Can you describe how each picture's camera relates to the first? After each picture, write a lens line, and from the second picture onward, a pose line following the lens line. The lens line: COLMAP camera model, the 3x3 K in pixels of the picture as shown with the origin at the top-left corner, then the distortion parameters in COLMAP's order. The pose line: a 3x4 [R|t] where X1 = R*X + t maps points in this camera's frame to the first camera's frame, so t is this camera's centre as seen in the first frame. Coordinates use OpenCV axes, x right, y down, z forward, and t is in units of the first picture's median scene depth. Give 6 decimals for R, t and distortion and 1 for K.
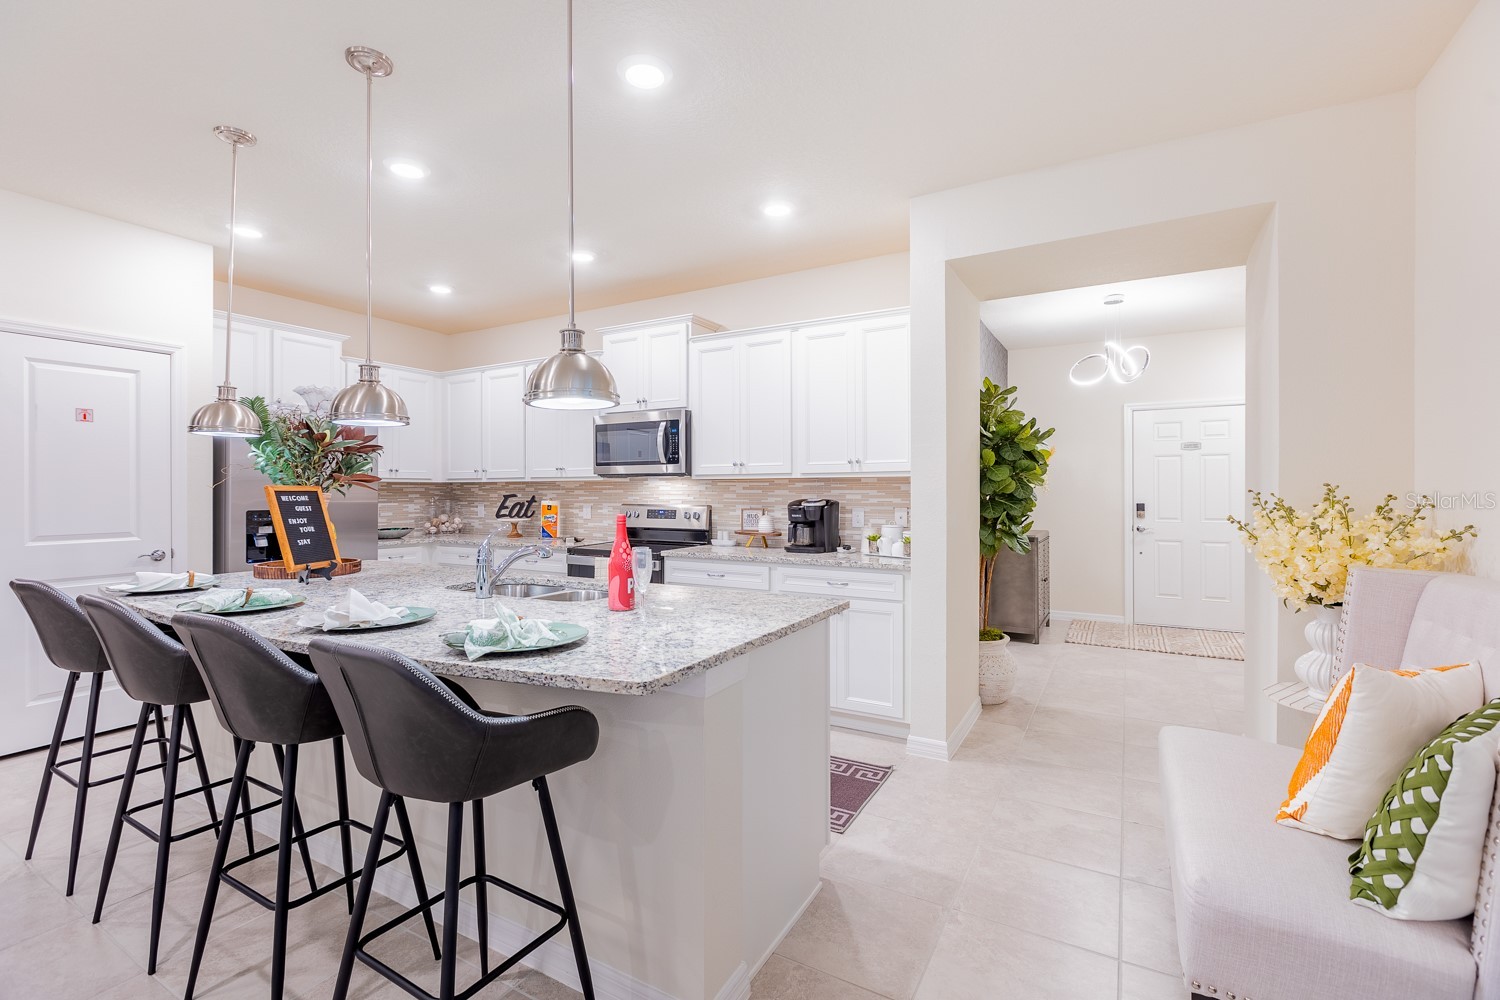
lens RADIAL K [[662.7, 0, 787.9], [0, 662.7, 488.9], [0, 0, 1]] dist [-0.002574, -0.000090]
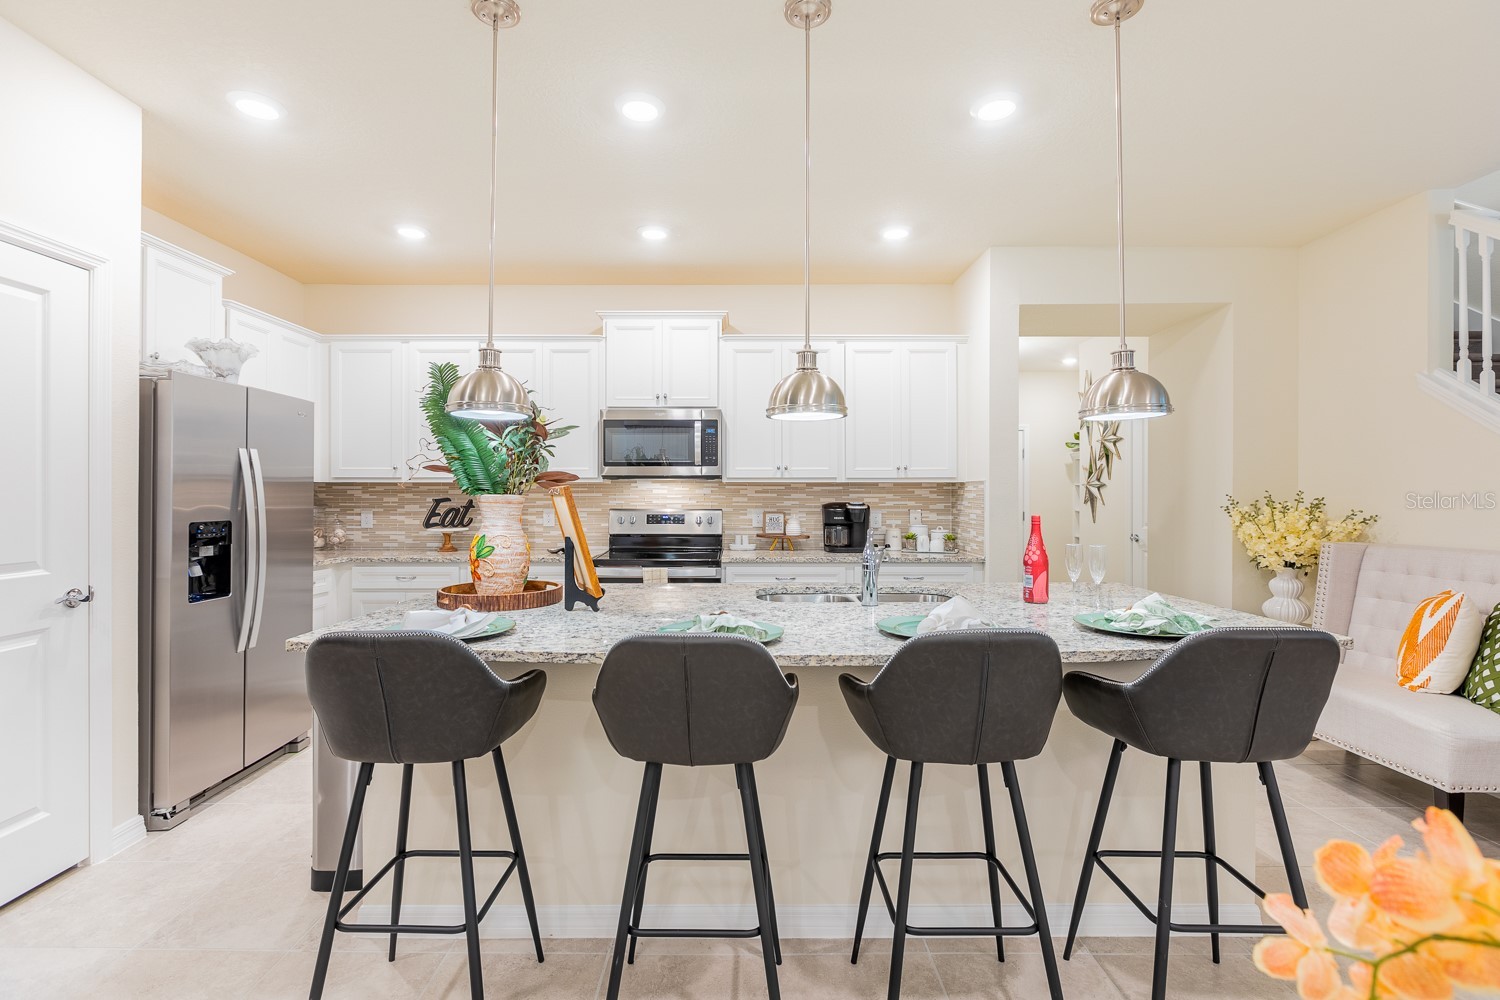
lens RADIAL K [[662.7, 0, 752.6], [0, 662.7, 496.1], [0, 0, 1]] dist [-0.002574, -0.000090]
pose [[0.872036, 0.001181, 0.489440, -0.577150], [-0.003136, 0.999990, 0.003175, 0.002307], [-0.489431, -0.004304, 0.872031, 0.133753]]
